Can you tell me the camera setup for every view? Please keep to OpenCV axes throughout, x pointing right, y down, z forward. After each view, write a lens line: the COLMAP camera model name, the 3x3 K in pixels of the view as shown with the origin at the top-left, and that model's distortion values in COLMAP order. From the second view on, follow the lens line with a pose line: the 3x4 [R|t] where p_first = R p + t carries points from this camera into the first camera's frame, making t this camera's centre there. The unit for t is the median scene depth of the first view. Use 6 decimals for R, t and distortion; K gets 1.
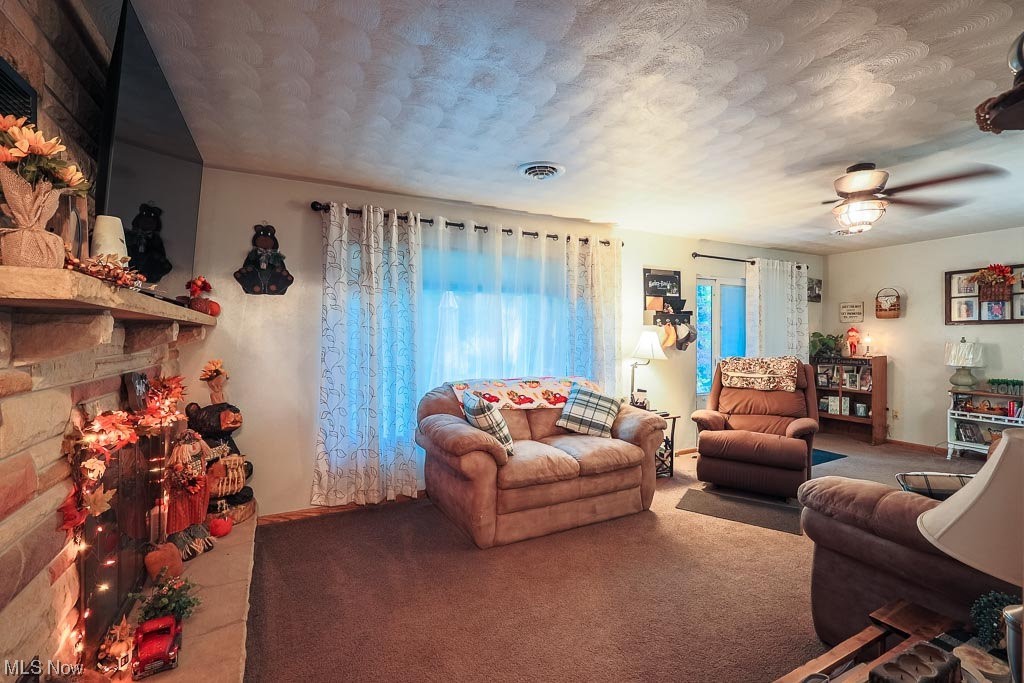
lens RADIAL K [[453.3, 0, 513.8], [0, 453.3, 341.0], [0, 0, 1]] dist [-0.000687, 0.000006]
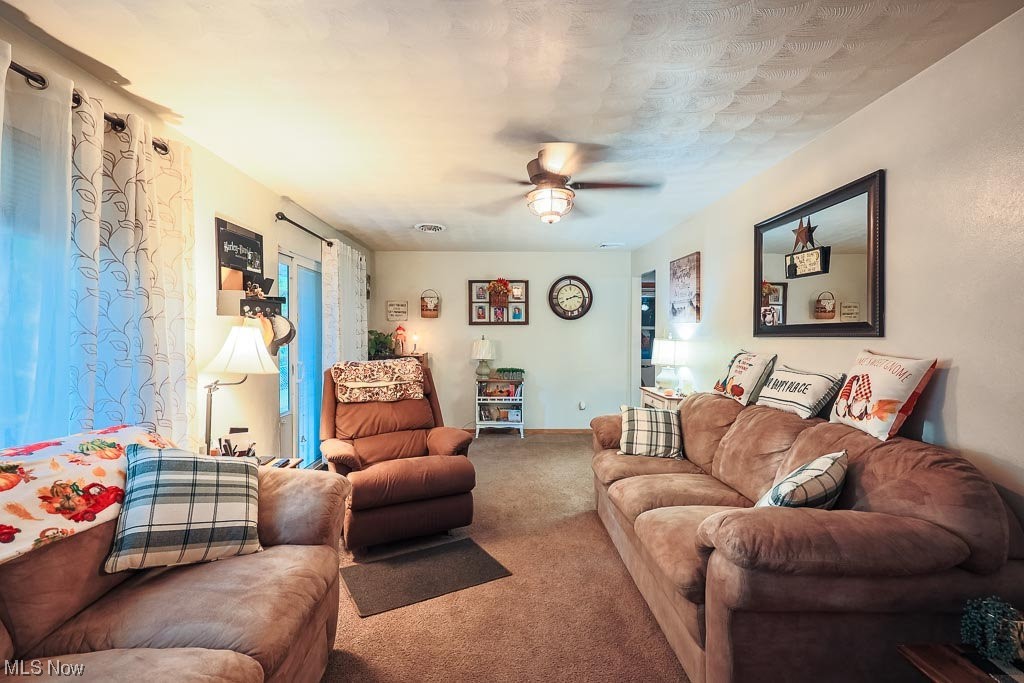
lens RADIAL K [[453.3, 0, 509.3], [0, 453.3, 339.2], [0, 0, 1]] dist [-0.000687, 0.000006]
pose [[0.441990, -0.008763, 0.896977, -0.073264], [0.007615, 0.999953, 0.006017, -0.005106], [-0.896988, 0.004171, 0.442036, 0.424298]]
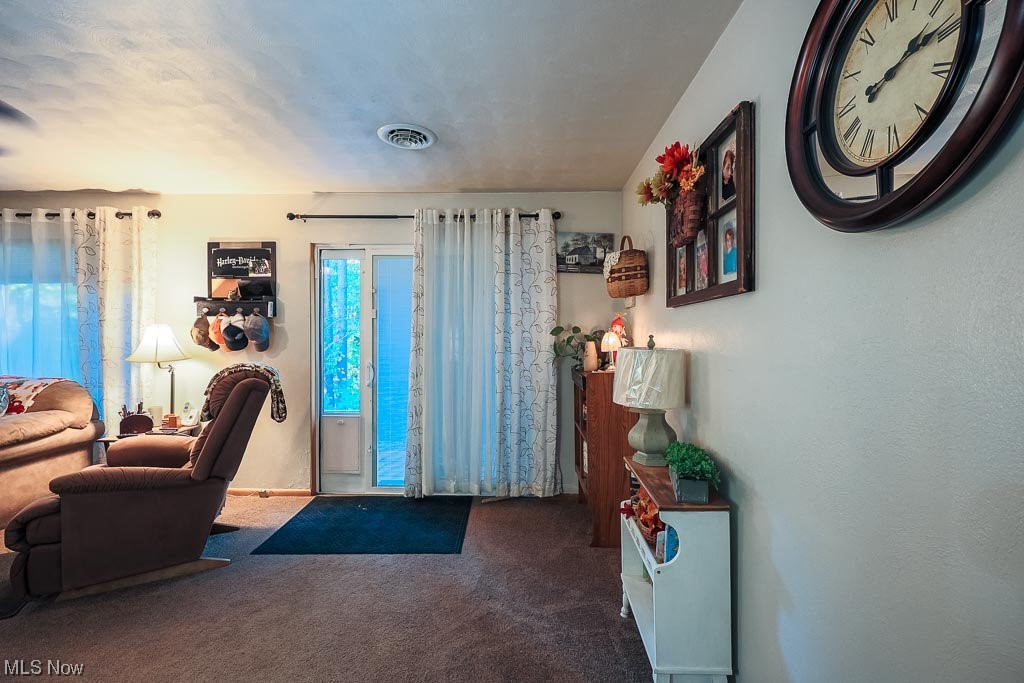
lens RADIAL K [[453.3, 0, 507.9], [0, 453.3, 341.1], [0, 0, 1]] dist [-0.000687, 0.000006]
pose [[0.873931, 0.013214, -0.485870, 1.142764], [-0.011762, 0.999913, 0.006038, -0.005208], [0.485907, 0.000438, 0.874010, 0.604663]]
